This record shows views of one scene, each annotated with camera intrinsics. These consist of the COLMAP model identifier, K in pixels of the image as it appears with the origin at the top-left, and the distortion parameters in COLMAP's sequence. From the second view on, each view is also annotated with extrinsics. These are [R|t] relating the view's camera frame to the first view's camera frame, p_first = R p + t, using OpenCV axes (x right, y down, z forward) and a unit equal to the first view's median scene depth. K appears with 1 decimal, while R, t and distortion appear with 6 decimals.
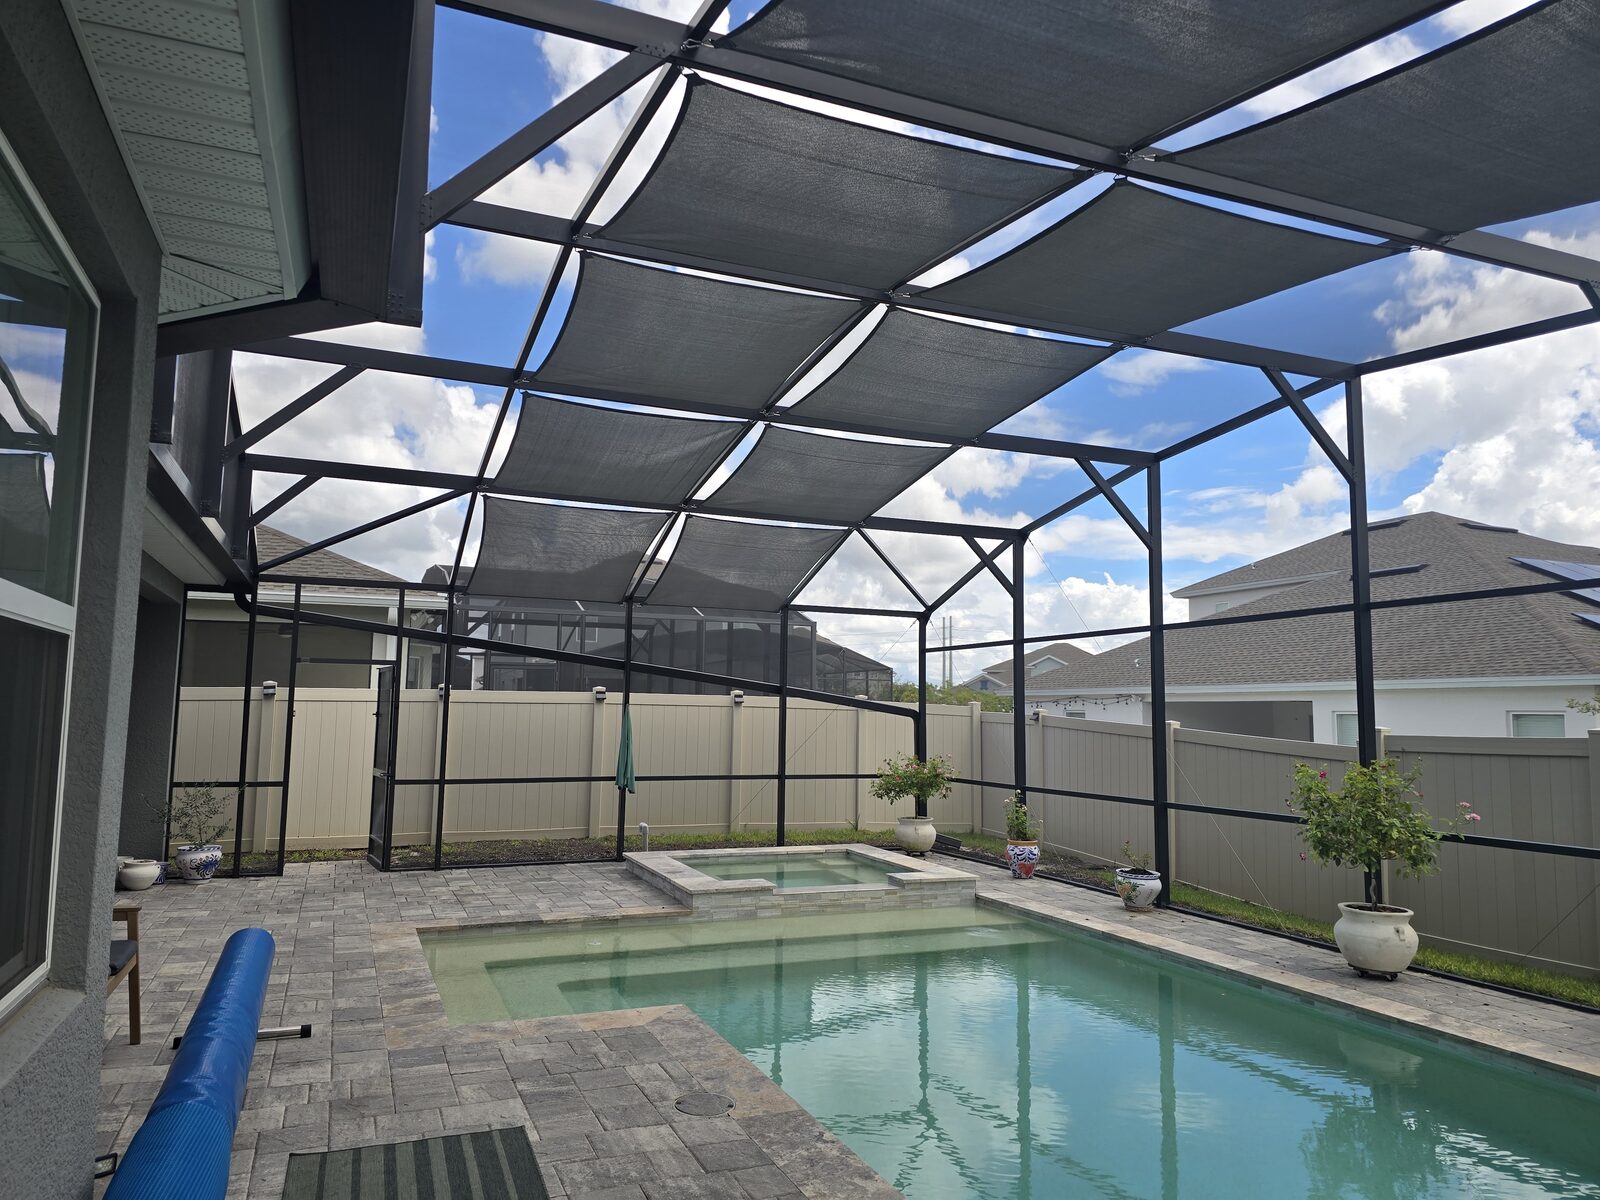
lens RADIAL K [[1065.5, 0, 800.0], [0, 1065.5, 600.0], [0, 0, 1]] dist [0.097674, -0.098412]
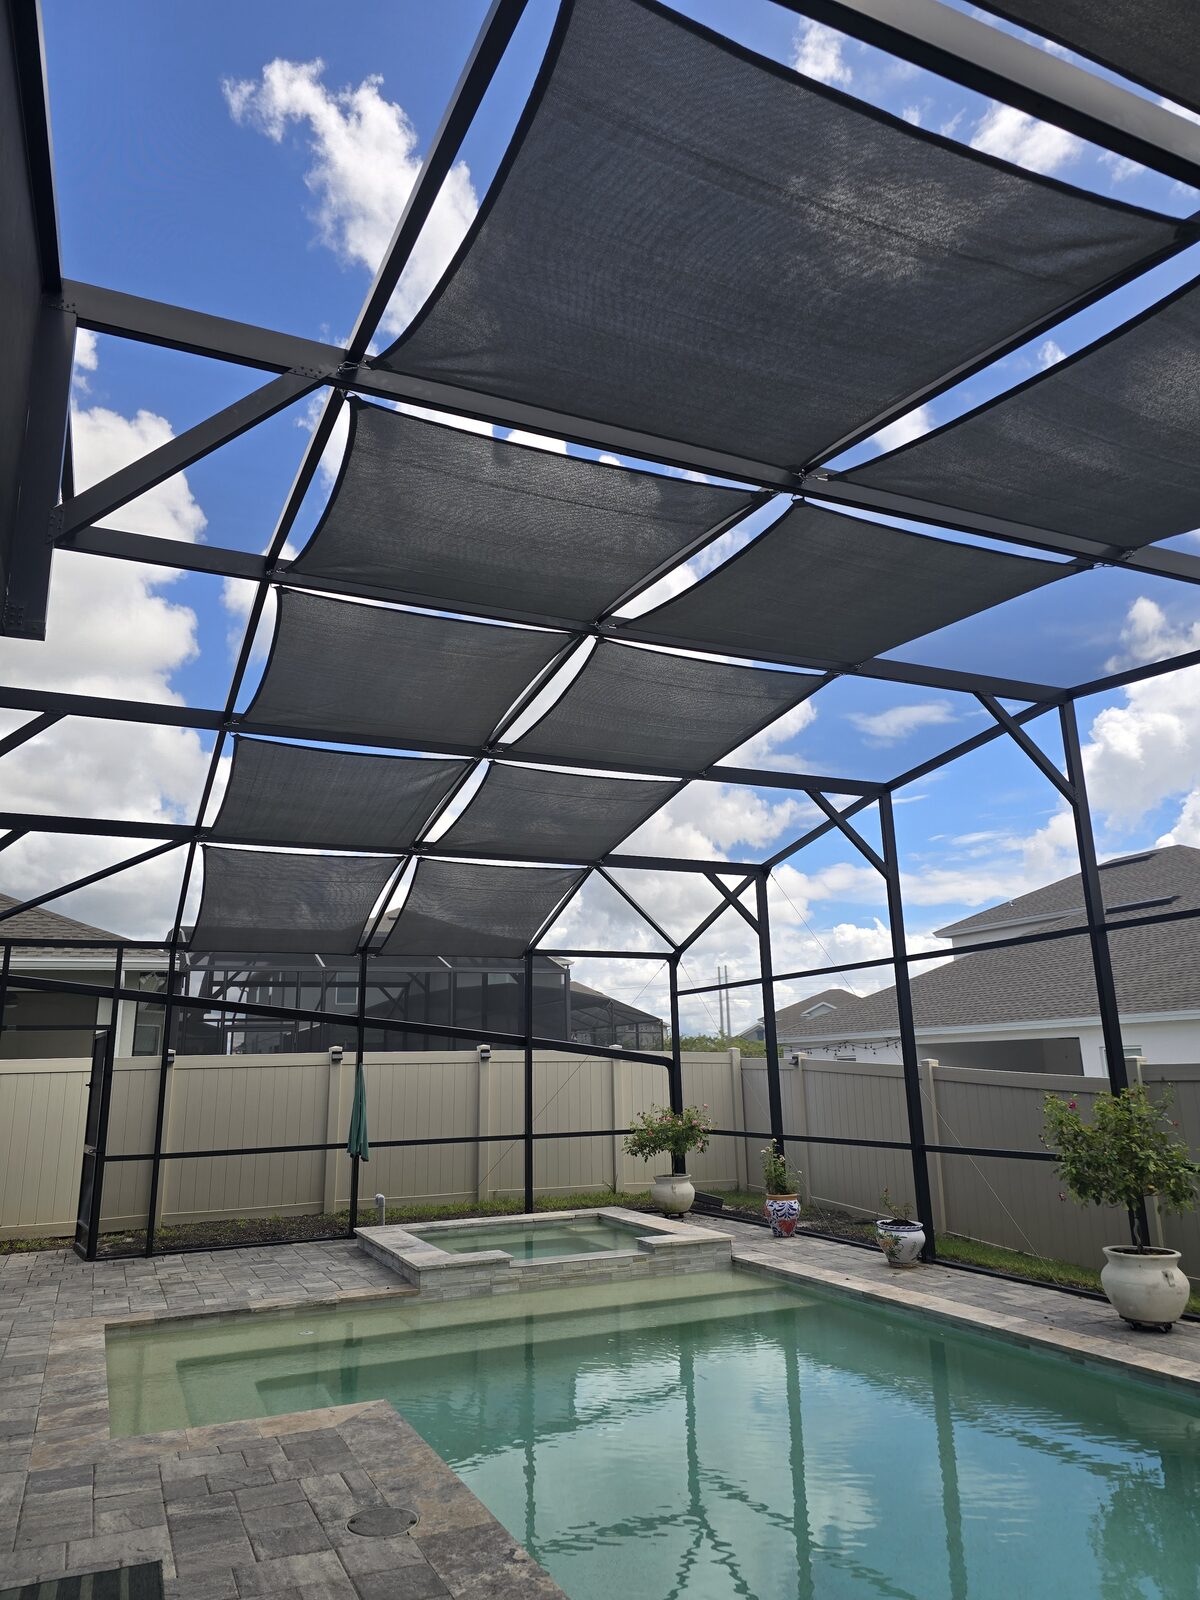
lens RADIAL K [[1064.1, 0, 608.5], [0, 1064.1, 801.9], [0, 0, 1]] dist [0.064927, -0.046014]
pose [[0.998930, -0.029445, 0.035665, 0.038246], [0.034221, 0.989315, -0.141717, 0.013643], [-0.031111, 0.142786, 0.989264, 0.028762]]
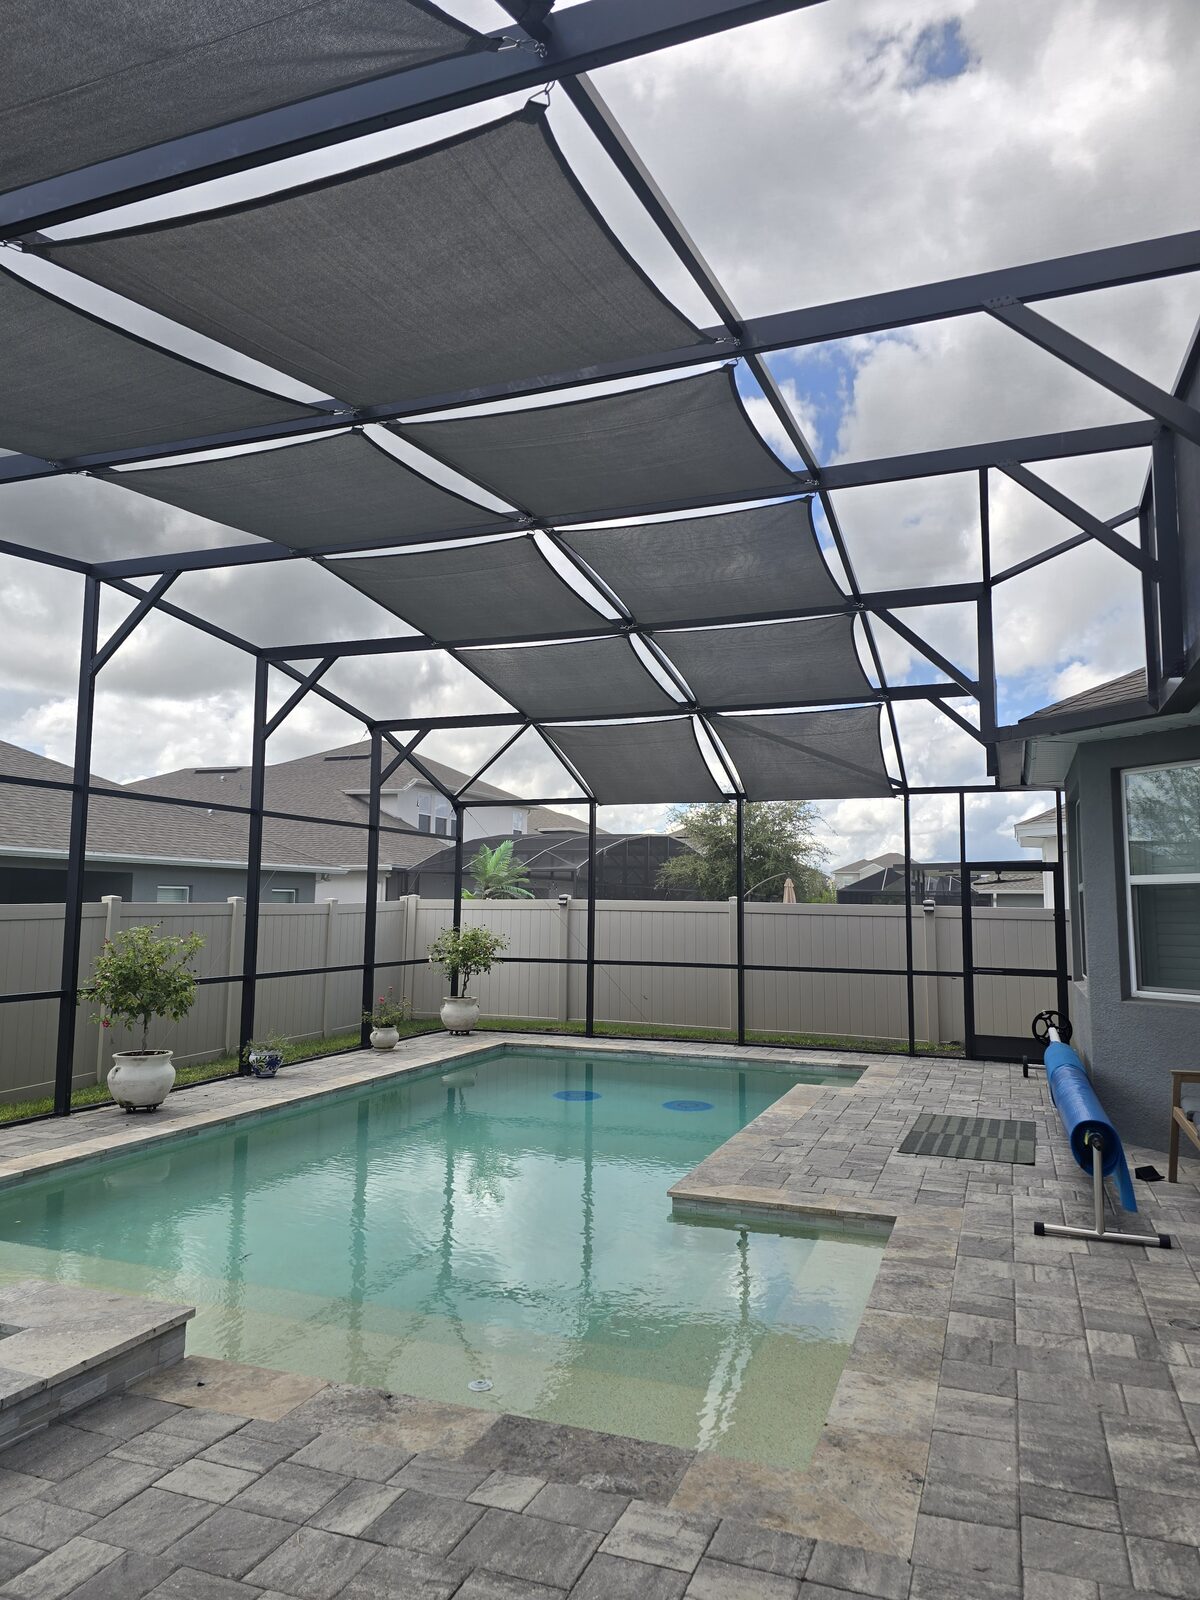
lens RADIAL K [[1064.1, 0, 608.5], [0, 1064.1, 801.9], [0, 0, 1]] dist [0.064927, -0.046014]
pose [[-0.726600, 0.047666, 0.685405, -0.499635], [-0.092060, 0.981840, -0.165875, 0.126467], [-0.680865, -0.183624, -0.709017, 1.181589]]
